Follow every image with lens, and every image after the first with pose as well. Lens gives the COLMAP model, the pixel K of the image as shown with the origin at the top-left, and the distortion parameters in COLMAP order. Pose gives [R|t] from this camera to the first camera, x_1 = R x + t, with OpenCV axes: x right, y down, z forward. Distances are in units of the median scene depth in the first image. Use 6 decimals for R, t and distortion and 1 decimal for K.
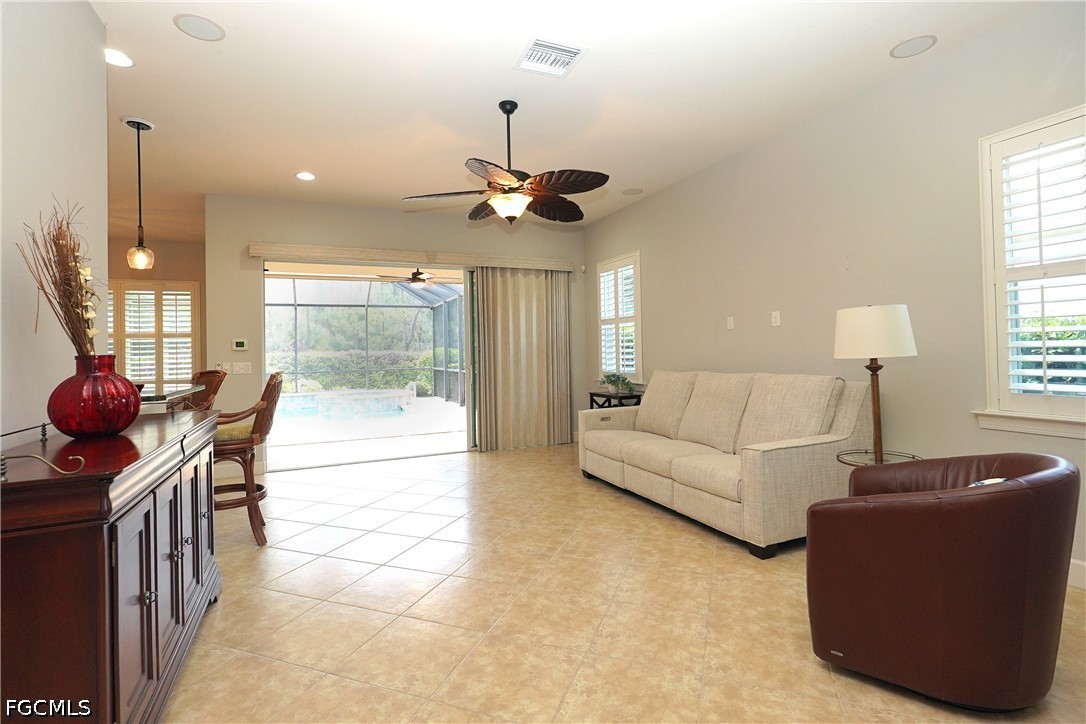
lens RADIAL K [[503.4, 0, 541.4], [0, 503.4, 356.3], [0, 0, 1]] dist [-0.018362, 0.011075]
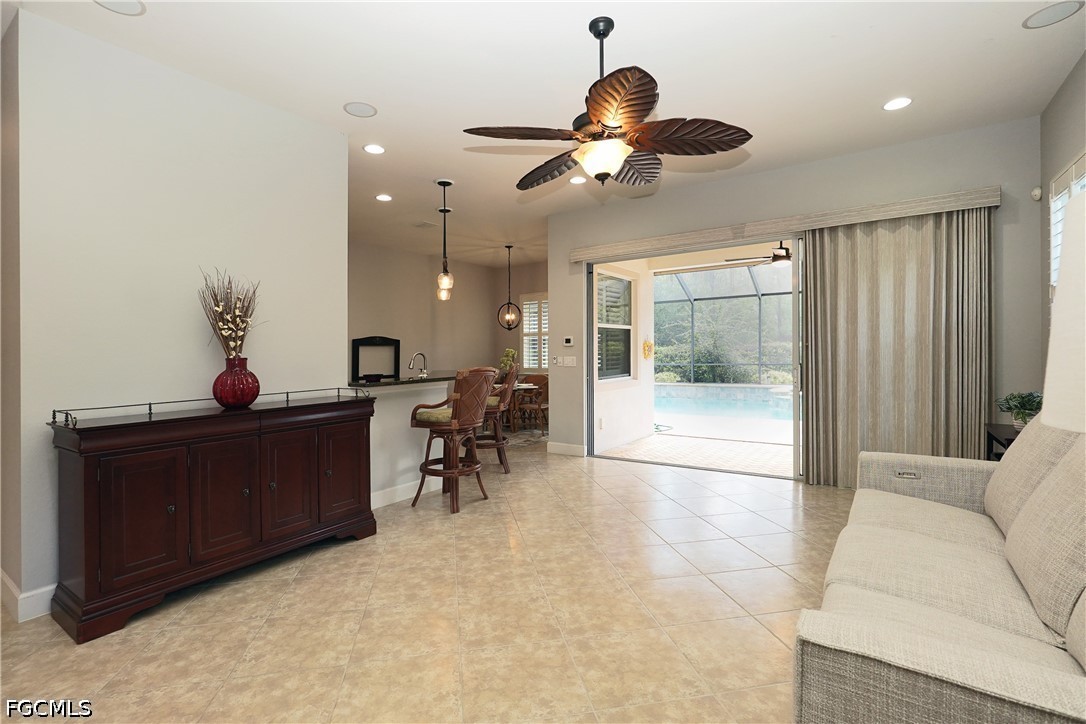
lens RADIAL K [[503.4, 0, 541.4], [0, 503.4, 356.3], [0, 0, 1]] dist [-0.018362, 0.011075]
pose [[0.517254, 0.021546, -0.855561, 0.527169], [-0.000469, 0.999690, 0.024892, -0.025575], [0.855832, -0.012474, 0.517104, 0.514758]]
